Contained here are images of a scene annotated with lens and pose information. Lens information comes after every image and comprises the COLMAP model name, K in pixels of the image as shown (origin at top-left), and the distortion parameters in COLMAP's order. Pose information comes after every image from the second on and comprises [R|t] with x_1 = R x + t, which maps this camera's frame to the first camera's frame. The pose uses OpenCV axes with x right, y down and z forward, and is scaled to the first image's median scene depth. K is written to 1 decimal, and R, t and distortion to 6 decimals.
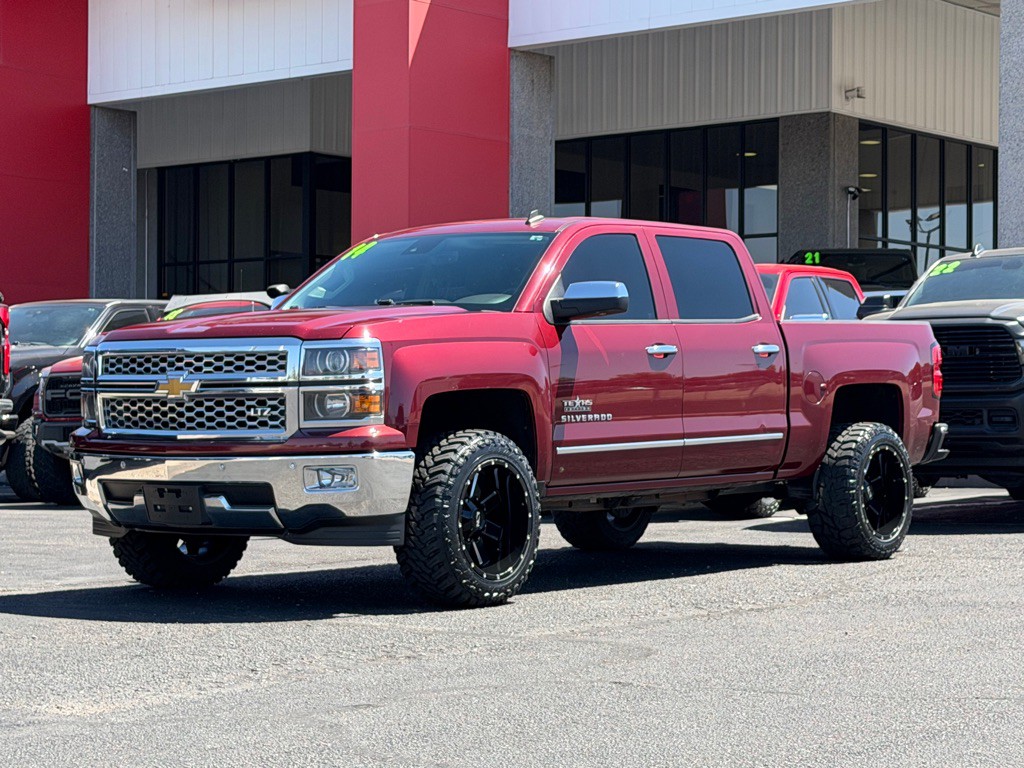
lens RADIAL K [[2296.2, 0, 512.0], [0, 2296.2, 384.0], [0, 0, 1]] dist [0.137116, 0.166506]
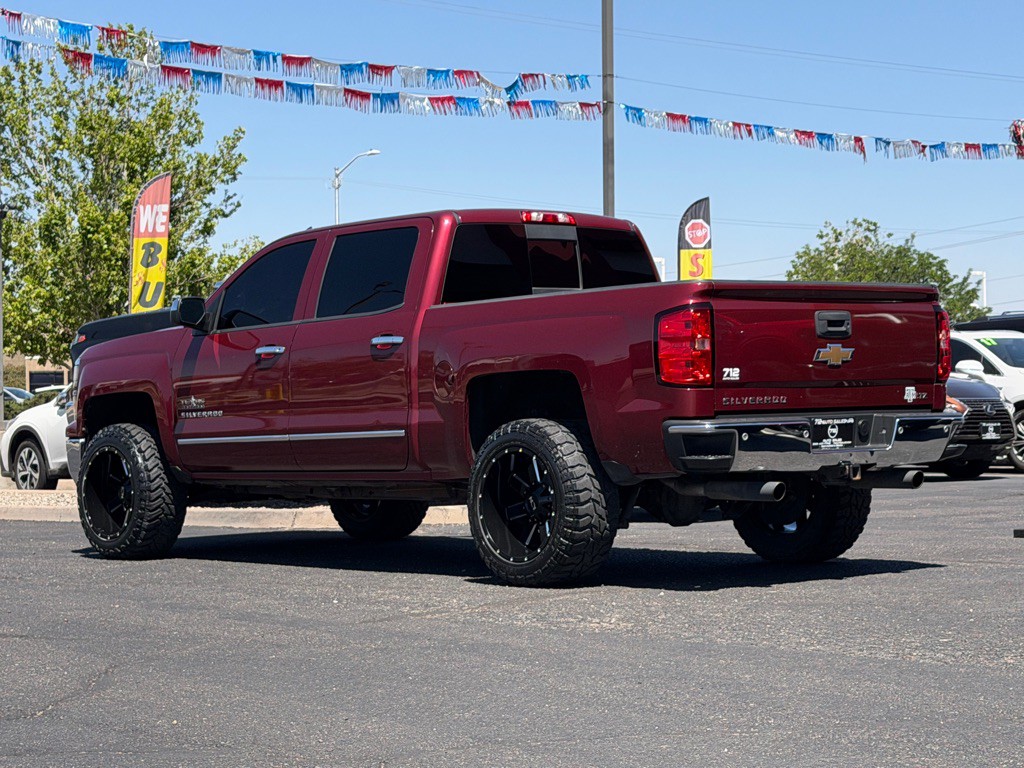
lens RADIAL K [[2296.2, 0, 512.0], [0, 2296.2, 384.0], [0, 0, 1]] dist [0.137116, 0.166506]
pose [[-0.187866, -0.000137, -0.982195, 1.079168], [0.028508, 0.999578, -0.005592, 0.009766], [0.981781, -0.029051, -0.187783, 1.292409]]
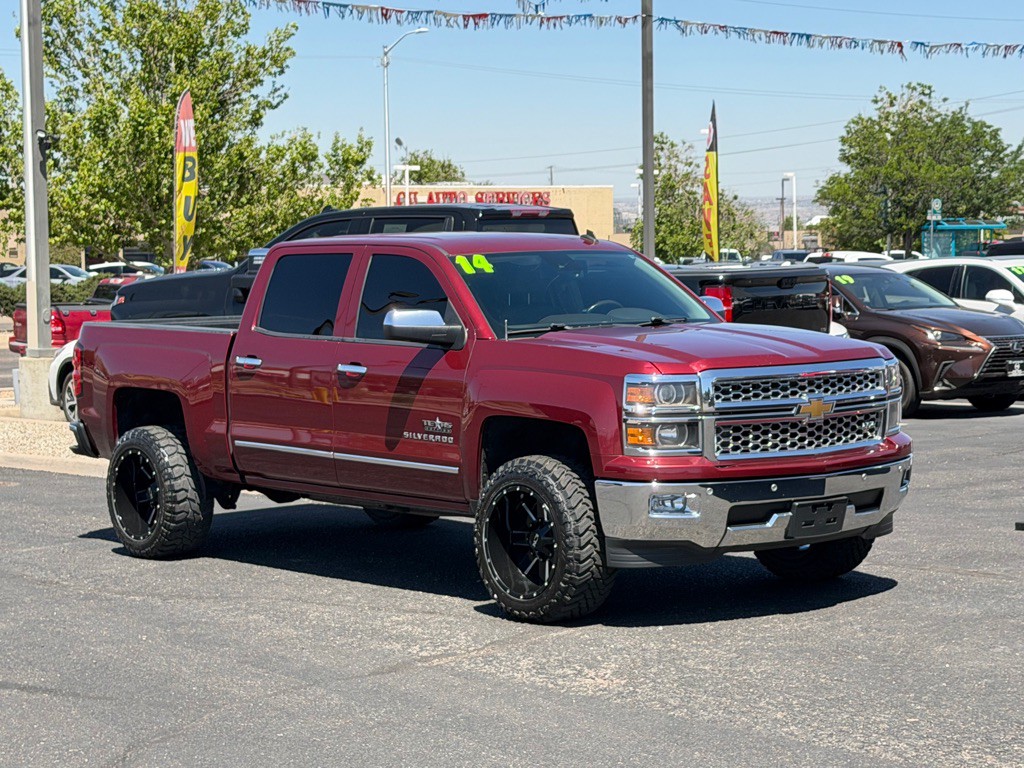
lens RADIAL K [[2296.2, 0, 512.0], [0, 2296.2, 384.0], [0, 0, 1]] dist [0.137116, 0.166506]
pose [[-0.212092, 0.064774, -0.975101, 1.111494], [0.032152, 0.997723, 0.059284, -0.066936], [0.976721, -0.018777, -0.213692, 1.321927]]
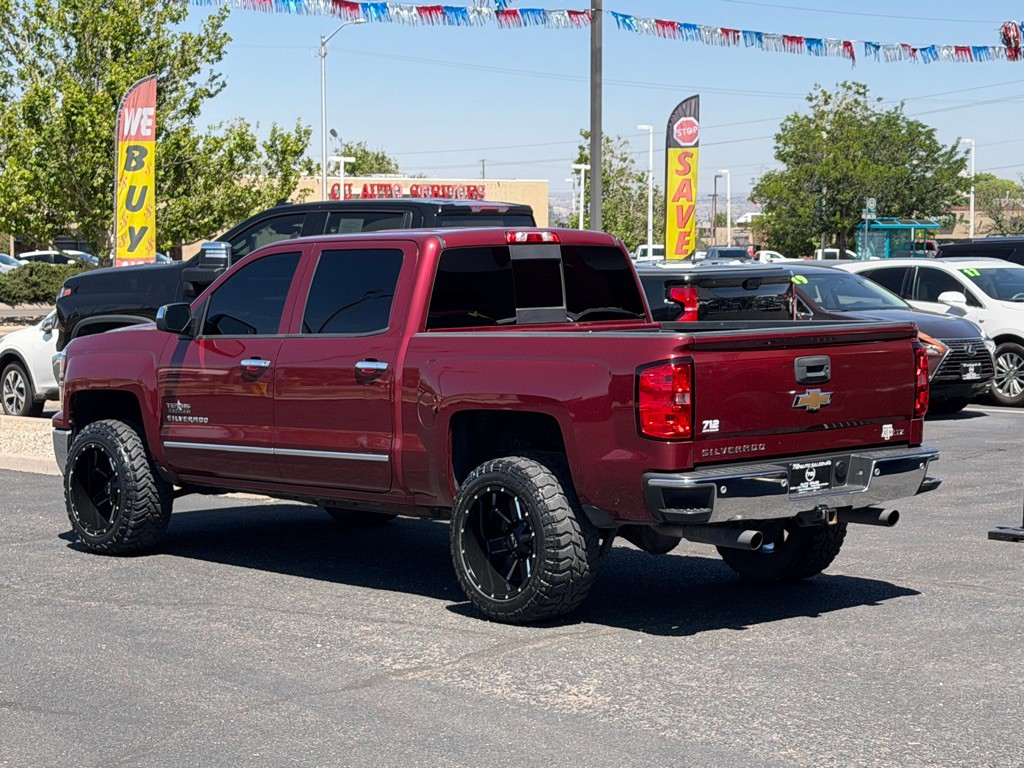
lens RADIAL K [[2296.2, 0, 512.0], [0, 2296.2, 384.0], [0, 0, 1]] dist [0.137116, 0.166506]
pose [[-0.182146, 0.065559, -0.981083, 1.086399], [0.019365, 0.997820, 0.063082, -0.069772], [0.983081, -0.007508, -0.183019, 1.297055]]
